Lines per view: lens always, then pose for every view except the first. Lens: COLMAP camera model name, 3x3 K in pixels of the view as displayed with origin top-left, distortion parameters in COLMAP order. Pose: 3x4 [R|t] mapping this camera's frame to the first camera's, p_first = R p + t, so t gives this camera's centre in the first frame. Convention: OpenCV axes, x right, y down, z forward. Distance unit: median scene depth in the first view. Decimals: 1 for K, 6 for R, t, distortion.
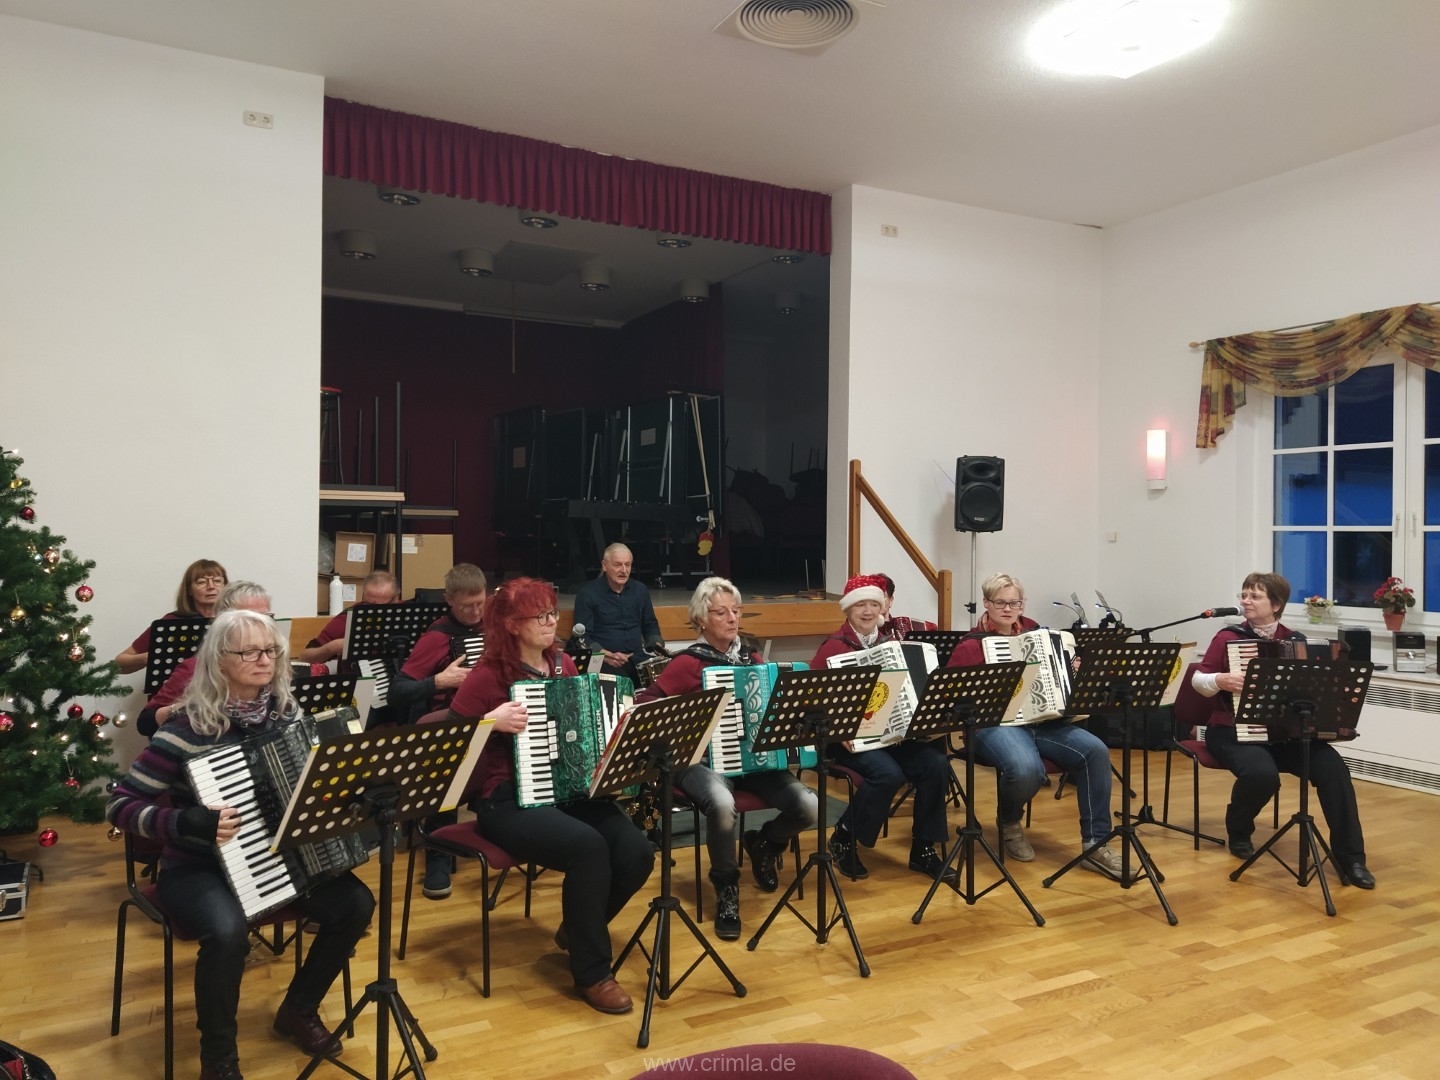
lens RADIAL K [[1055.7, 0, 730.3], [0, 1055.7, 527.3], [0, 0, 1]] dist [0.049266, -0.068892]
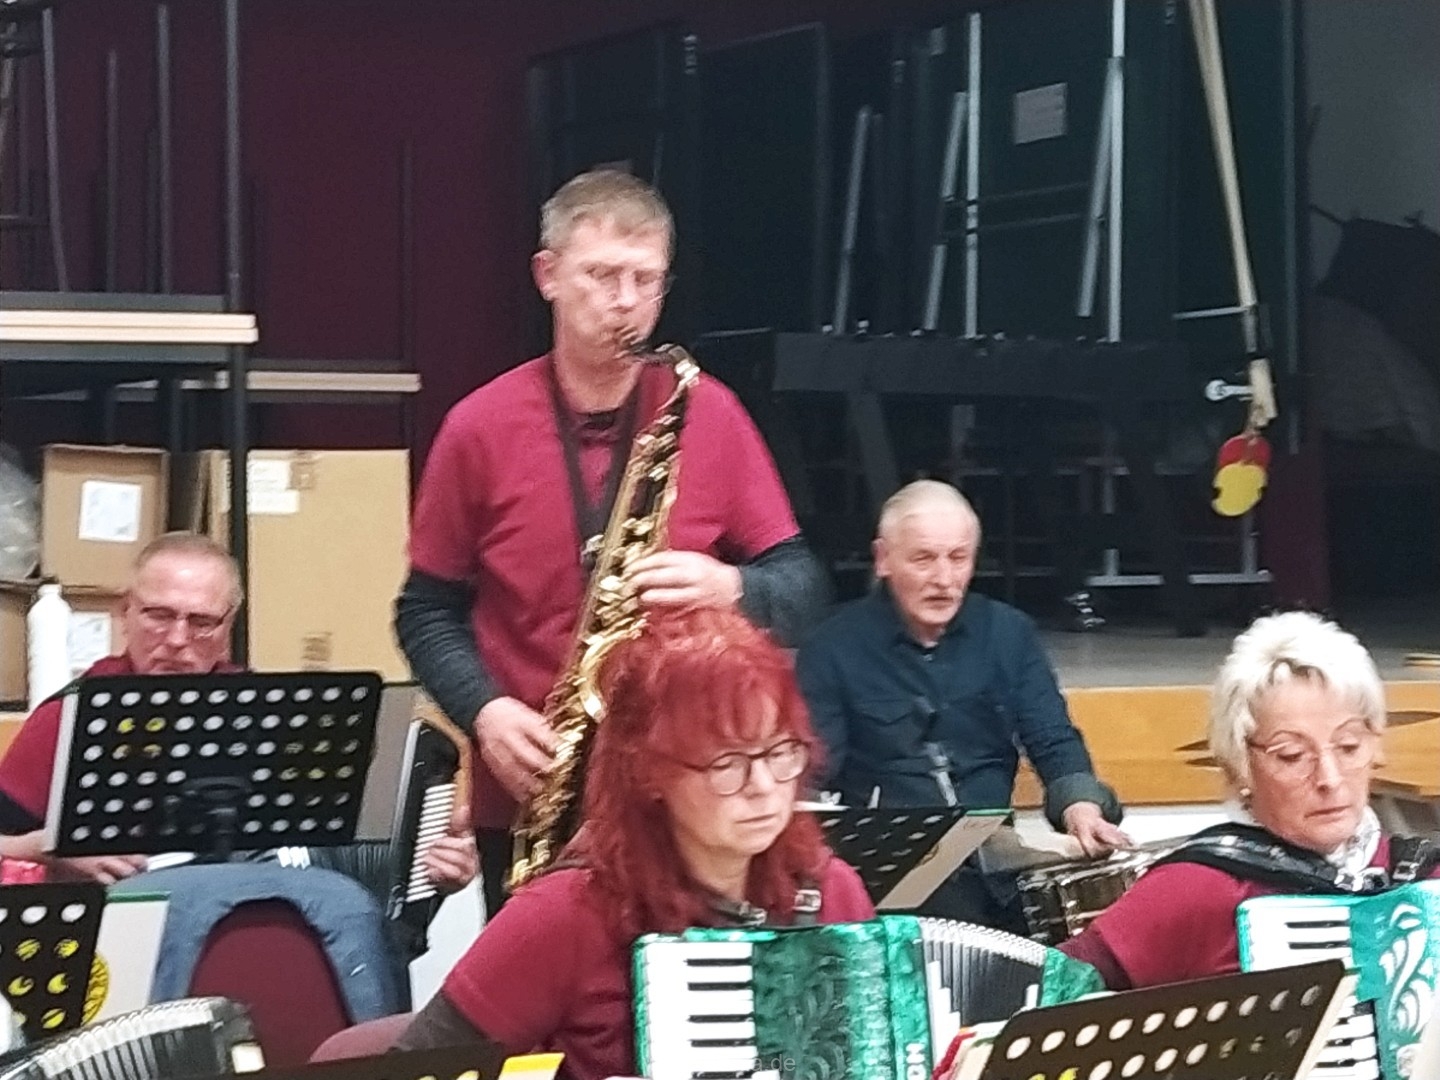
lens RADIAL K [[1055.7, 0, 718.7], [0, 1055.7, 542.3], [0, 0, 1]] dist [0.049266, -0.068892]
pose [[0.956344, -0.019654, -0.291580, -0.107584], [0.014254, 0.999686, -0.020632, 0.053898], [0.291894, 0.015576, 0.956324, 0.944734]]
